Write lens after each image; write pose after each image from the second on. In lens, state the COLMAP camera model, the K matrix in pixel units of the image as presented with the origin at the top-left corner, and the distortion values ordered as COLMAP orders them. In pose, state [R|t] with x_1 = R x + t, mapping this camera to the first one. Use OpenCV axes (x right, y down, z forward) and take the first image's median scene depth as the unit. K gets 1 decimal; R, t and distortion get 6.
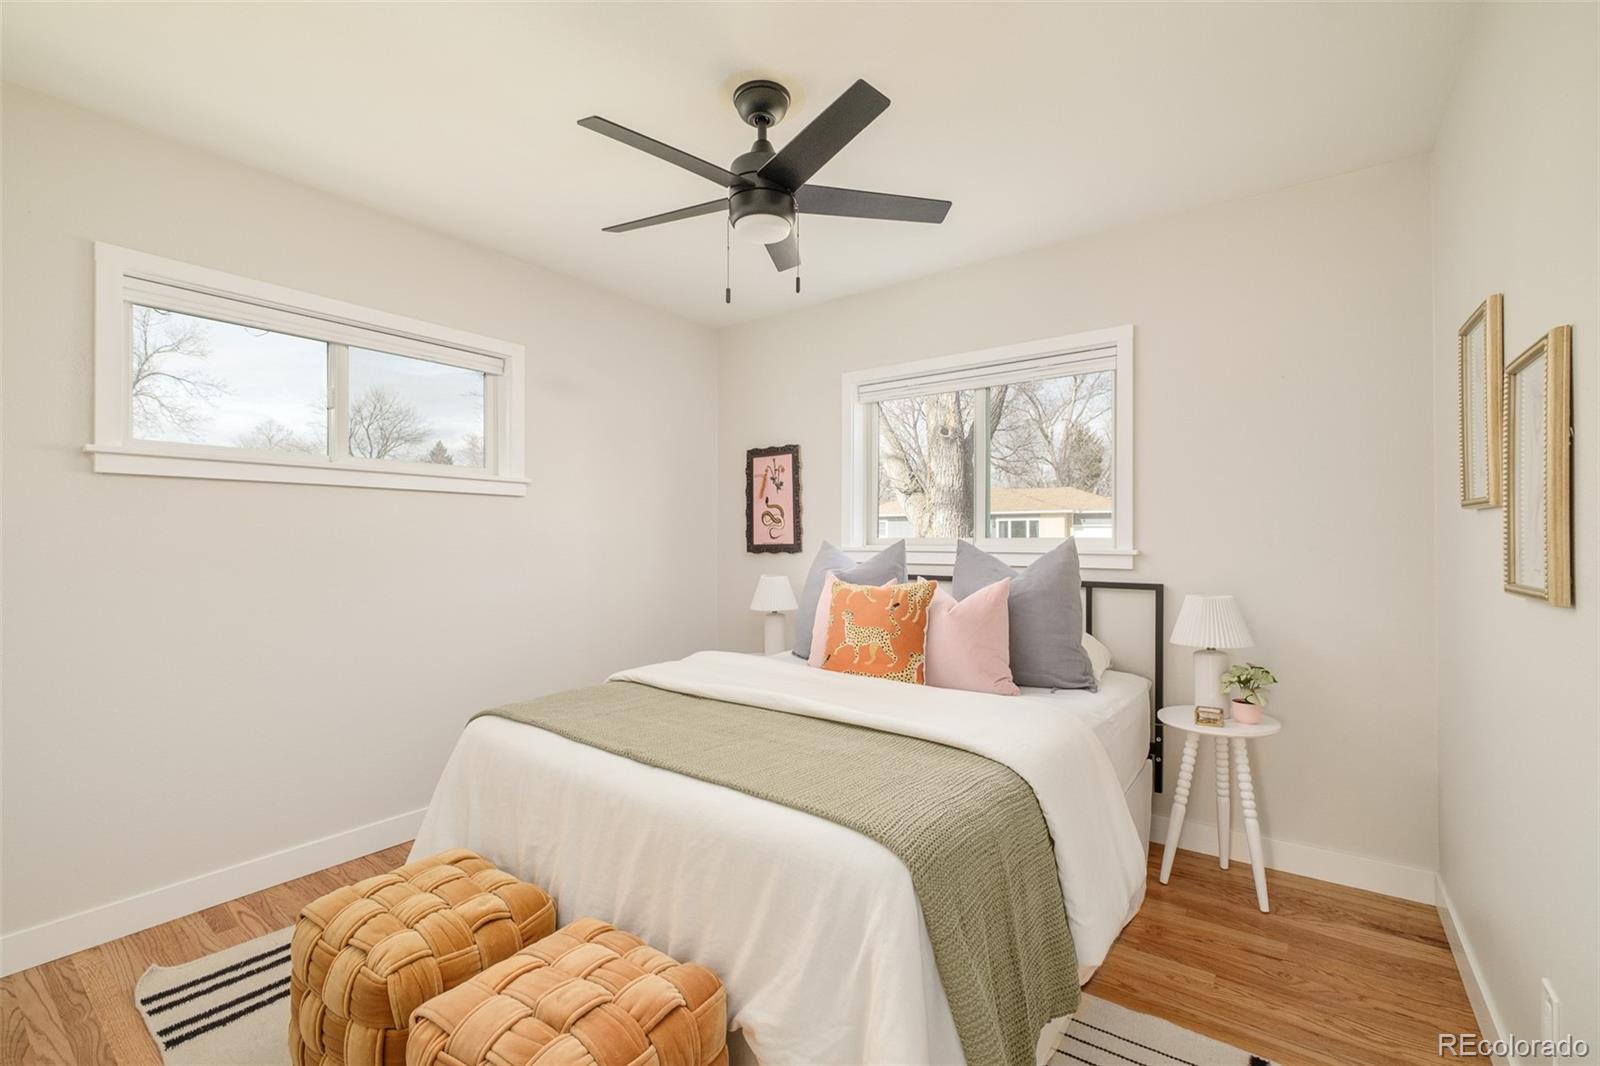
lens RADIAL K [[695.6, 0, 798.3], [0, 695.6, 532.8], [0, 0, 1]] dist [-0.006308, -0.000862]
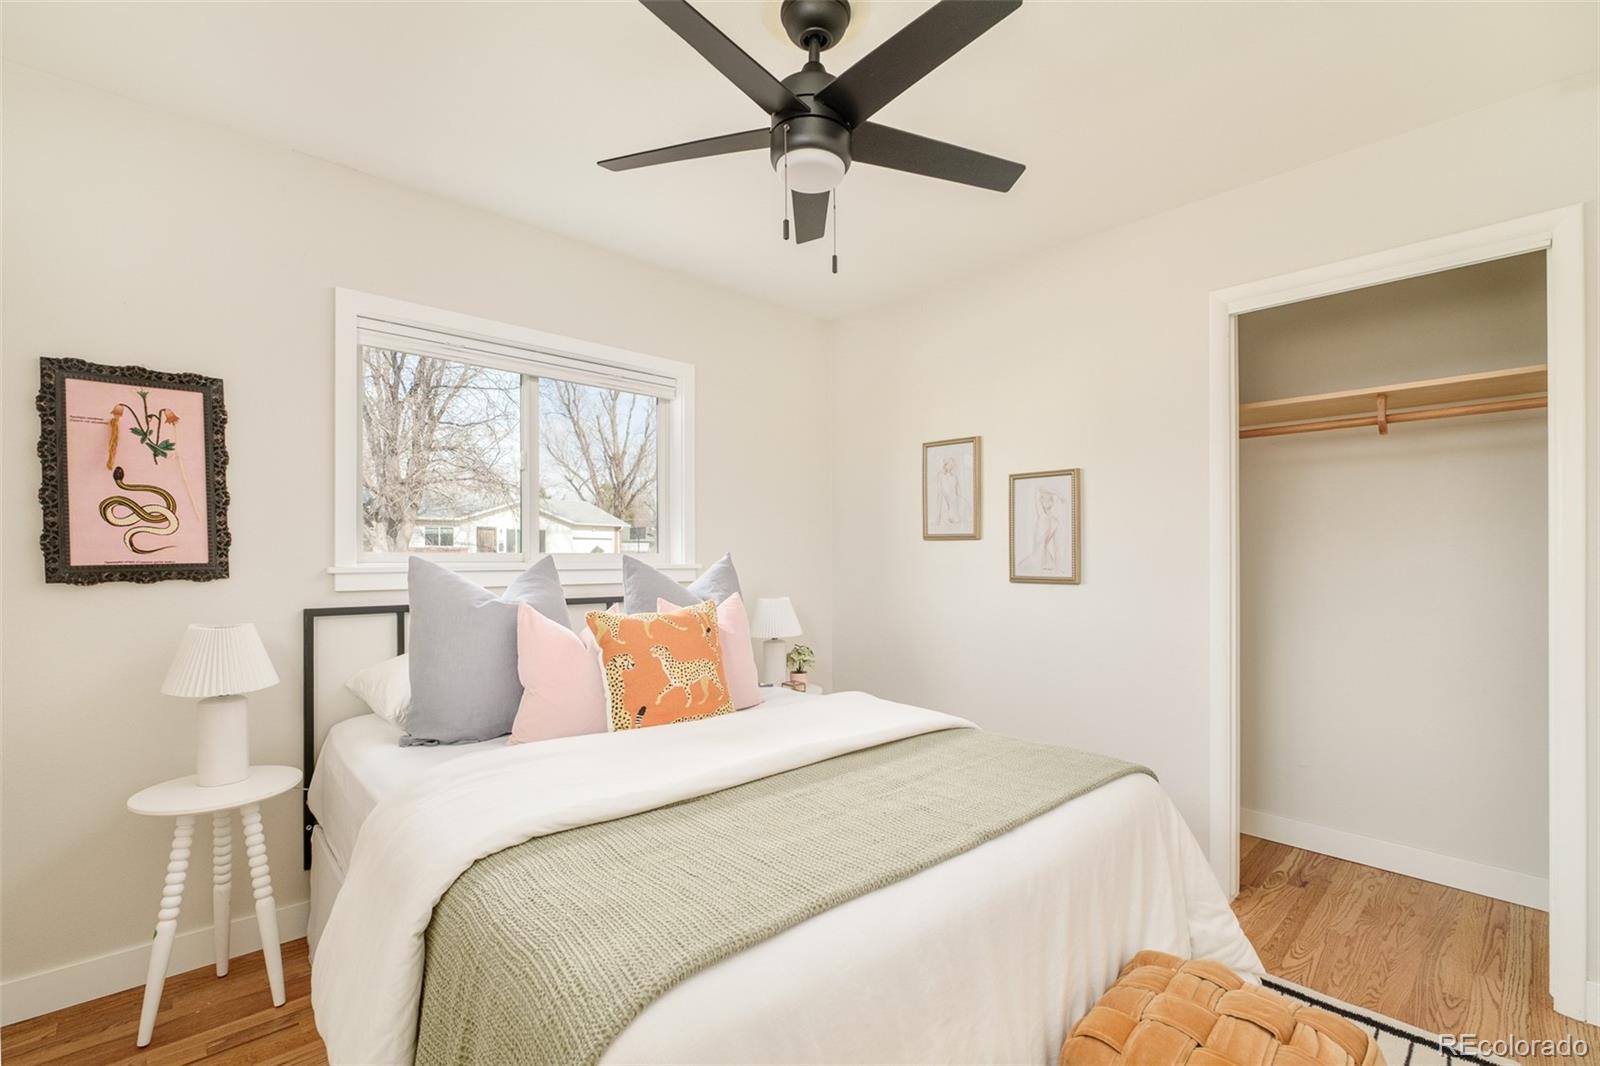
lens RADIAL K [[695.6, 0, 811.6], [0, 695.6, 545.1], [0, 0, 1]] dist [-0.006308, -0.000862]
pose [[0.202840, 0.014361, 0.979107, -0.423748], [-0.005818, 0.999892, -0.013460, 0.006553], [-0.979195, -0.002966, 0.202901, 0.435070]]
